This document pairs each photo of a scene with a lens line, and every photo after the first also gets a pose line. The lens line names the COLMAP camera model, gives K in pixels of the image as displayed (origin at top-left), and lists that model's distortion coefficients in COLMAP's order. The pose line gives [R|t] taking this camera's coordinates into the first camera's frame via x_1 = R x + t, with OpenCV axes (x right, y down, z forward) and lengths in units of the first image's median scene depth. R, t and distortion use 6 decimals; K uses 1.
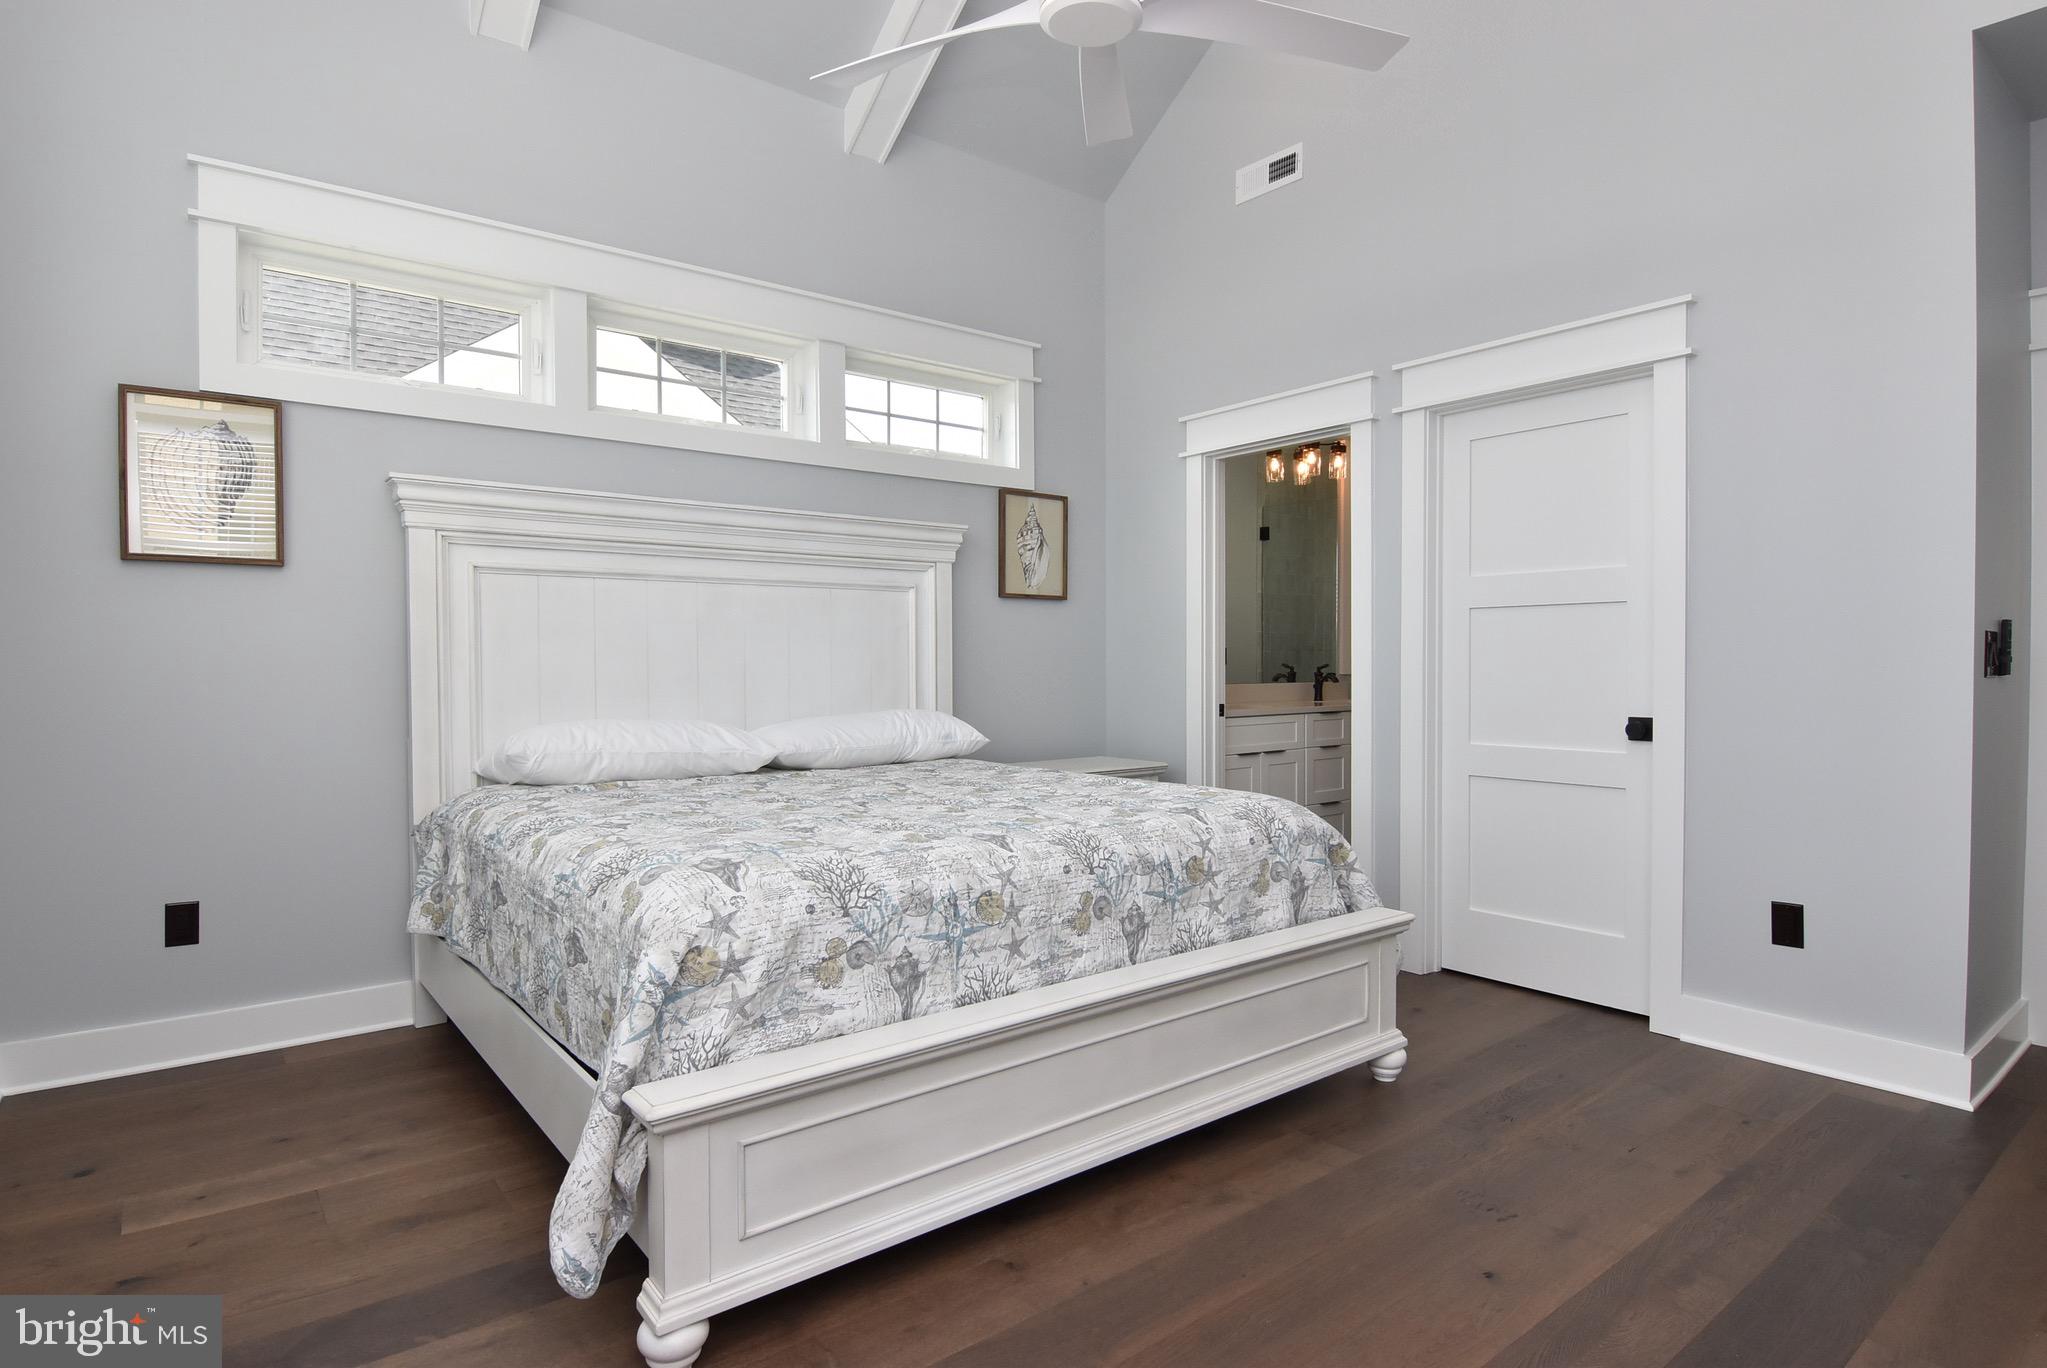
lens RADIAL K [[1096.3, 0, 1026.0], [0, 1096.3, 678.3], [0, 0, 1]] dist [0.001283, -0.015232]
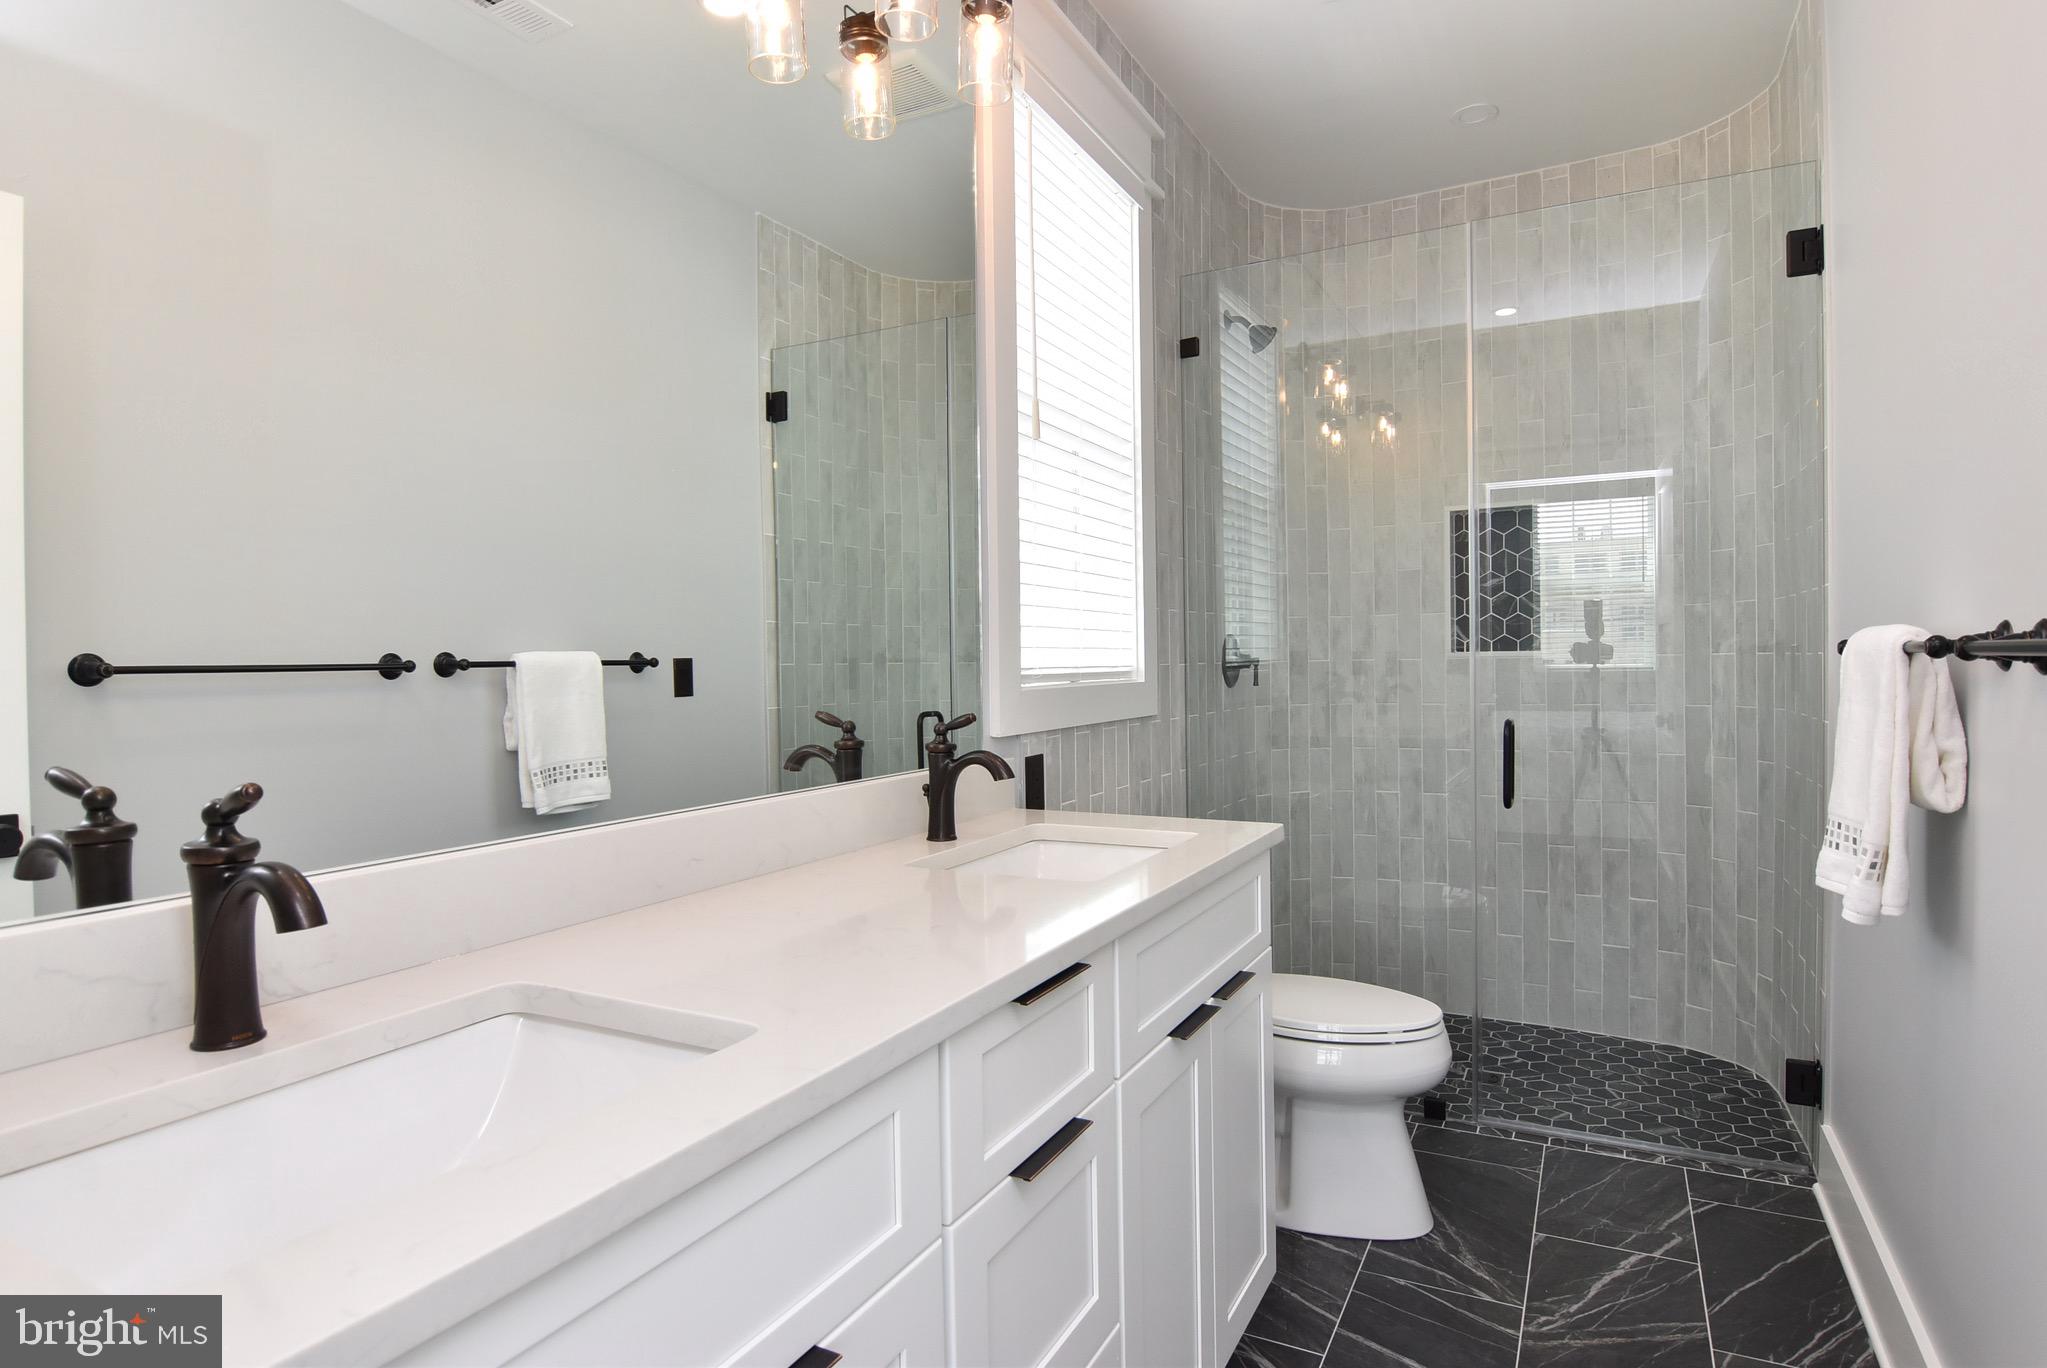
lens RADIAL K [[1096.3, 0, 1024.6], [0, 1096.3, 684.7], [0, 0, 1]] dist [0.001283, -0.015232]
pose [[0.917911, -0.011013, 0.396634, 0.171409], [0.018295, 0.999726, -0.014580, -0.015497], [-0.396365, 0.020639, 0.917861, 0.719638]]
